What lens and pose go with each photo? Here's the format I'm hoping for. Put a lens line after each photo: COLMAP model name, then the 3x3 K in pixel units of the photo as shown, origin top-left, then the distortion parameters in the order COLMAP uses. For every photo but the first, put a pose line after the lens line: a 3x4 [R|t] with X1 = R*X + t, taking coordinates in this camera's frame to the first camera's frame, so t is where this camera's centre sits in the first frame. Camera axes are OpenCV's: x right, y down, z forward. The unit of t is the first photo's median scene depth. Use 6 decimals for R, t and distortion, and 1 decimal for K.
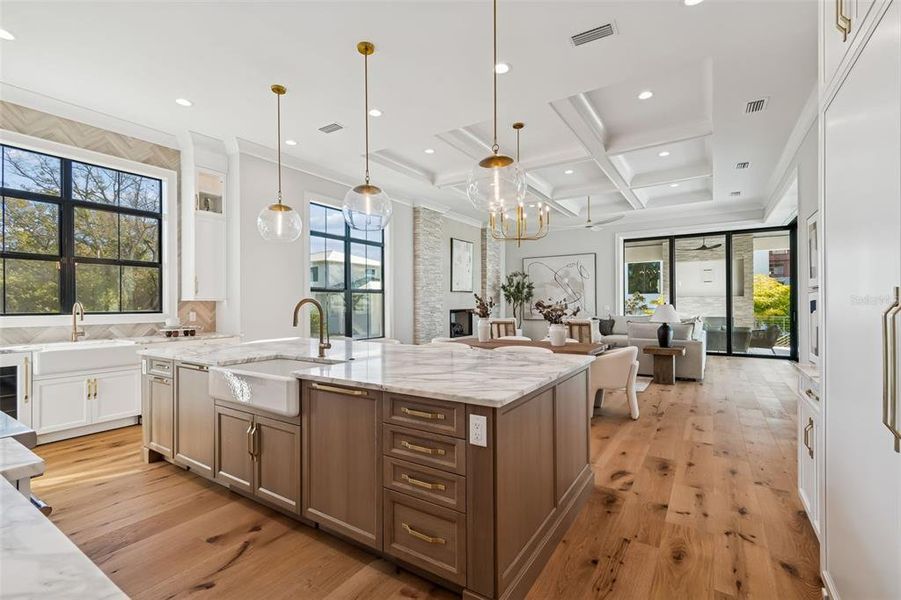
lens RADIAL K [[404.1, 0, 449.1], [0, 404.1, 302.0], [0, 0, 1]] dist [0.003010, -0.001013]
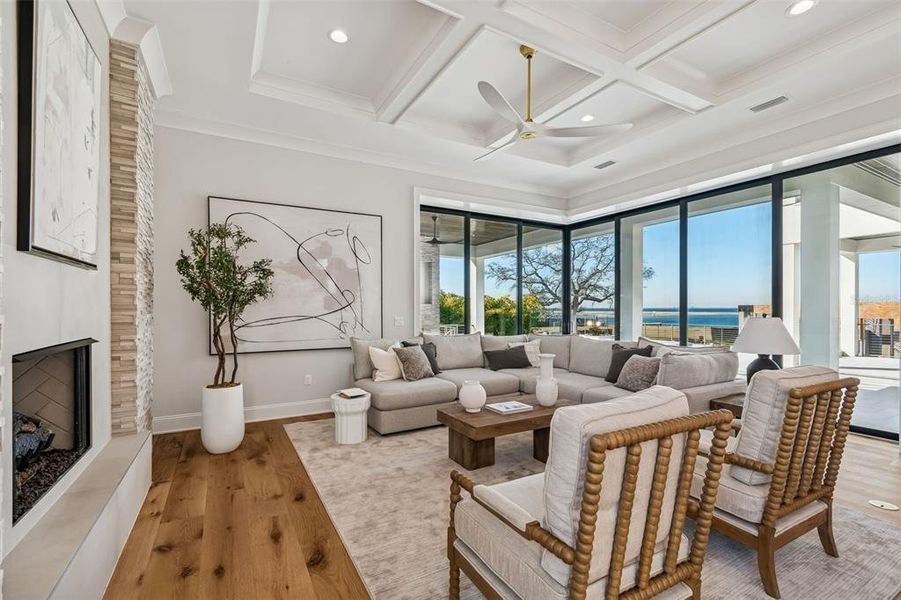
lens RADIAL K [[404.1, 0, 455.2], [0, 404.1, 308.0], [0, 0, 1]] dist [0.003010, -0.001013]
pose [[0.460605, 0.007698, 0.887572, -0.090441], [-0.005001, 0.999969, -0.006077, -0.000506], [-0.887591, -0.001640, 0.460629, 1.125866]]
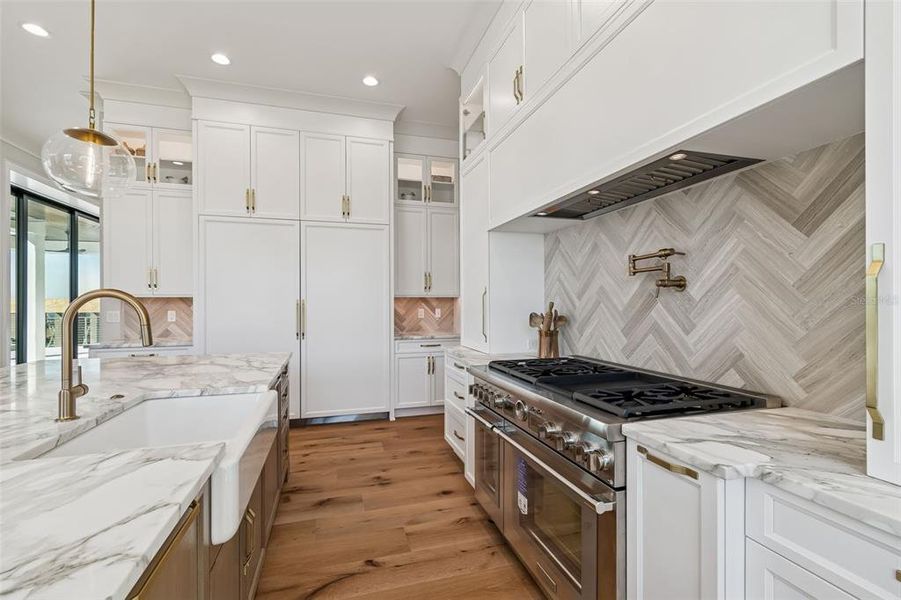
lens RADIAL K [[404.1, 0, 446.0], [0, 404.1, 303.0], [0, 0, 1]] dist [0.003010, -0.001013]
pose [[-0.761228, 0.007927, 0.648436, -0.407934], [0.003664, 0.999962, -0.007924, 0.005538], [-0.648474, -0.003656, -0.761228, 0.474844]]
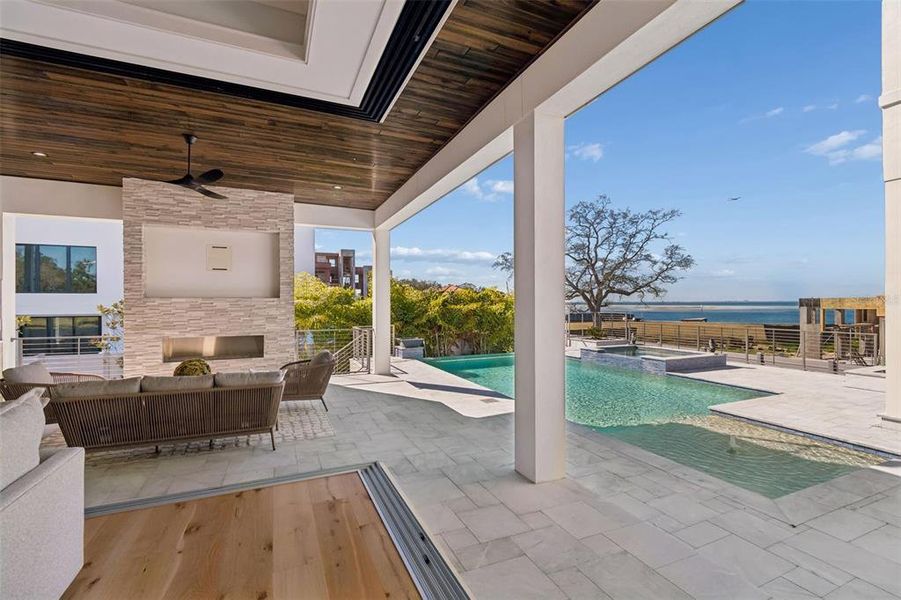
lens RADIAL K [[404.1, 0, 449.0], [0, 404.1, 300.7], [0, 0, 1]] dist [0.003010, -0.001013]
pose [[0.548273, 0.009549, 0.836245, 0.797124], [-0.003147, 0.999951, -0.009355, -0.012127], [-0.836294, 0.002497, 0.548276, 1.011947]]
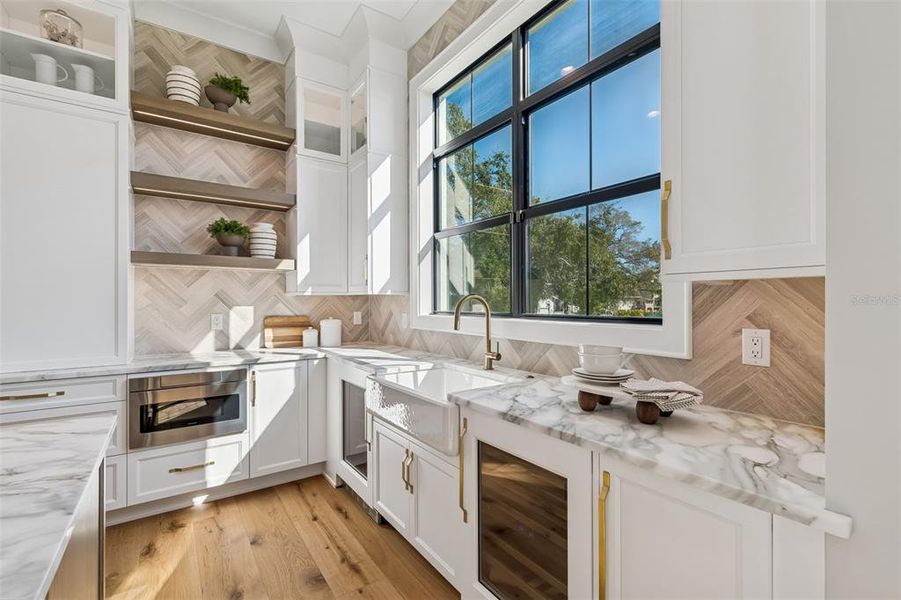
lens RADIAL K [[404.1, 0, 450.2], [0, 404.1, 301.8], [0, 0, 1]] dist [0.003010, -0.001013]
pose [[-0.375220, 0.003787, -0.926928, -0.271162], [0.007049, 0.999974, 0.001232, 0.005774], [0.926909, -0.006072, -0.375237, 0.747670]]
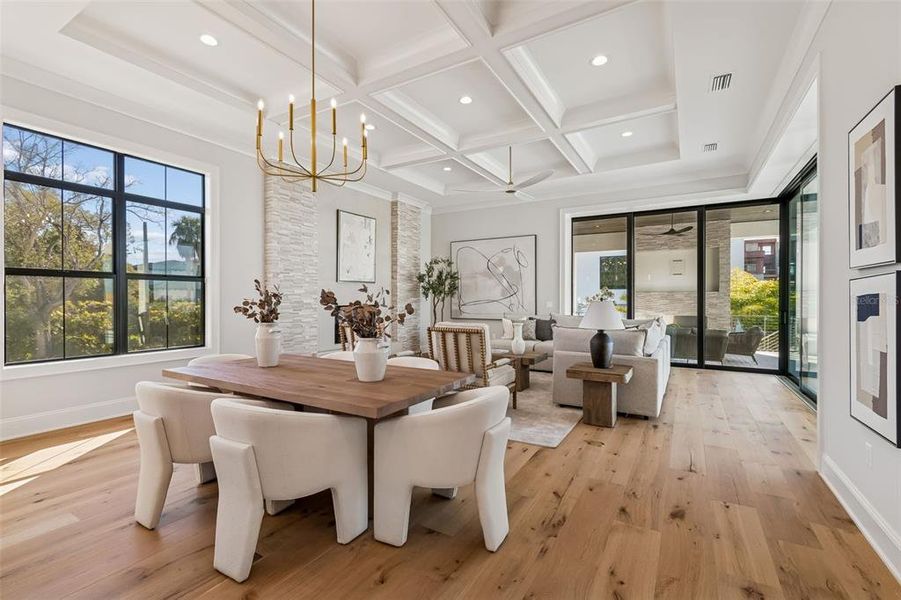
lens RADIAL K [[404.1, 0, 444.4], [0, 404.1, 297.9], [0, 0, 1]] dist [0.003010, -0.001013]
pose [[0.999324, 0.006811, 0.036121, 0.260832], [-0.006903, 0.999973, 0.002413, 0.001865], [-0.036104, -0.002661, 0.999345, 0.367317]]
